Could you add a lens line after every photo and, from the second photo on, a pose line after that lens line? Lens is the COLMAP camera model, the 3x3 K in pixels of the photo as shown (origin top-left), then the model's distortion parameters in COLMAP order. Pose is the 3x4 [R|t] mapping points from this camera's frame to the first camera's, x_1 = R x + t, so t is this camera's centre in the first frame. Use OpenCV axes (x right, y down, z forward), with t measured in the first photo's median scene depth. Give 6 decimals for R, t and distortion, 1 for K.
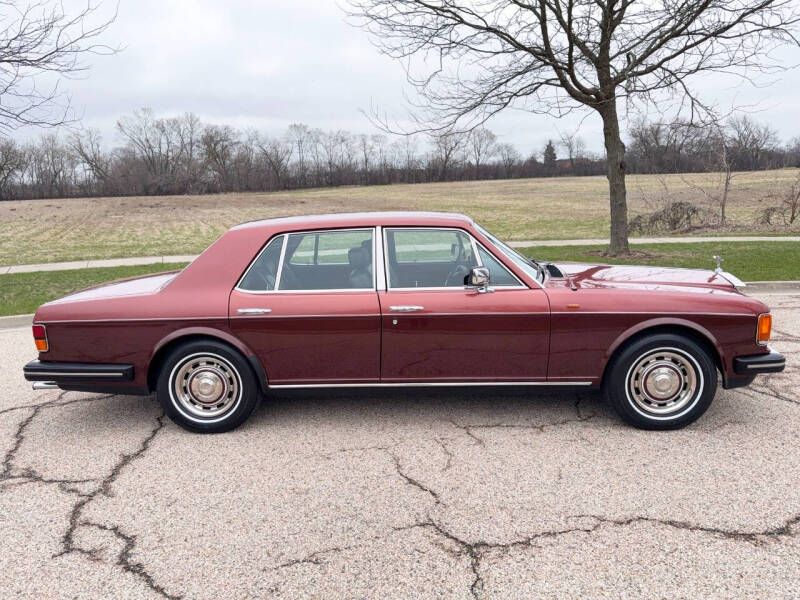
lens RADIAL K [[578.2, 0, 388.0], [0, 578.2, 298.1], [0, 0, 1]] dist [0.101452, -0.152094]
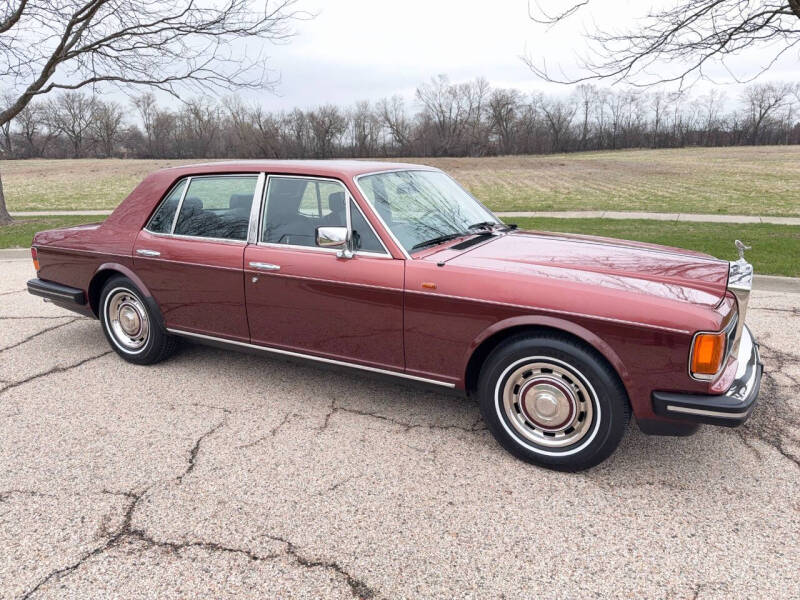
lens RADIAL K [[559.9, 0, 398.7], [0, 559.9, 301.5], [0, 0, 1]] dist [0.056250, -0.064986]
pose [[0.894373, 0.131250, -0.427633, 0.193300], [-0.099347, 0.990392, 0.096194, -0.010341], [0.436150, -0.043550, 0.898820, 0.099013]]
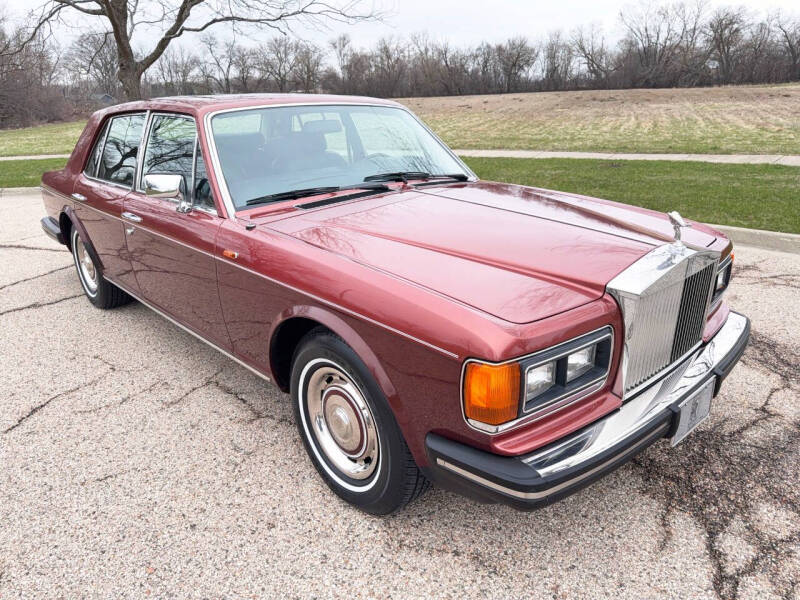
lens RADIAL K [[562.9, 0, 397.6], [0, 562.9, 295.8], [0, 0, 1]] dist [0.035831, -0.038534]
pose [[0.708261, 0.241274, -0.663440, 0.272927], [-0.121796, 0.967453, 0.221811, -0.031018], [0.695365, -0.076296, 0.714596, 0.220808]]
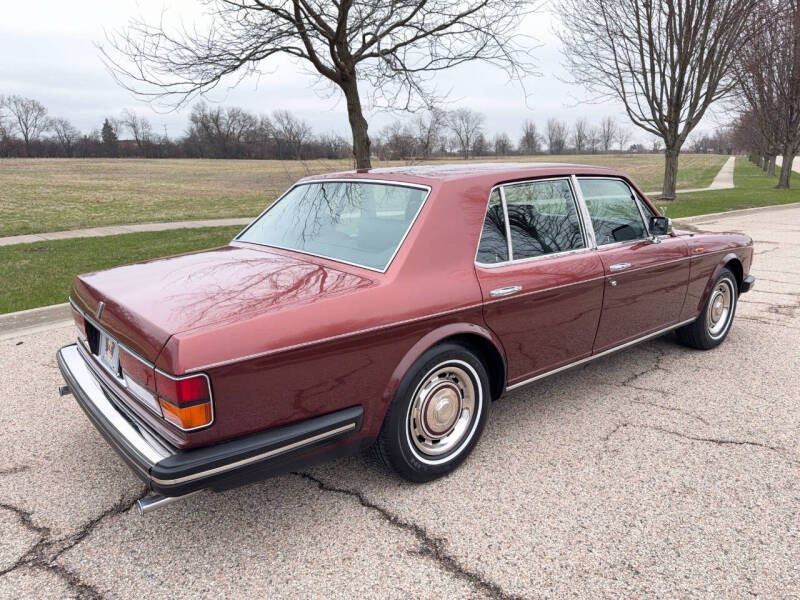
lens RADIAL K [[559.9, 0, 398.7], [0, 559.9, 301.5], [0, 0, 1]] dist [0.056250, -0.064986]
pose [[0.740788, -0.133575, 0.658324, -0.261956], [0.107574, 0.990972, 0.080020, -0.011563], [-0.663069, 0.011541, 0.748469, 0.184948]]
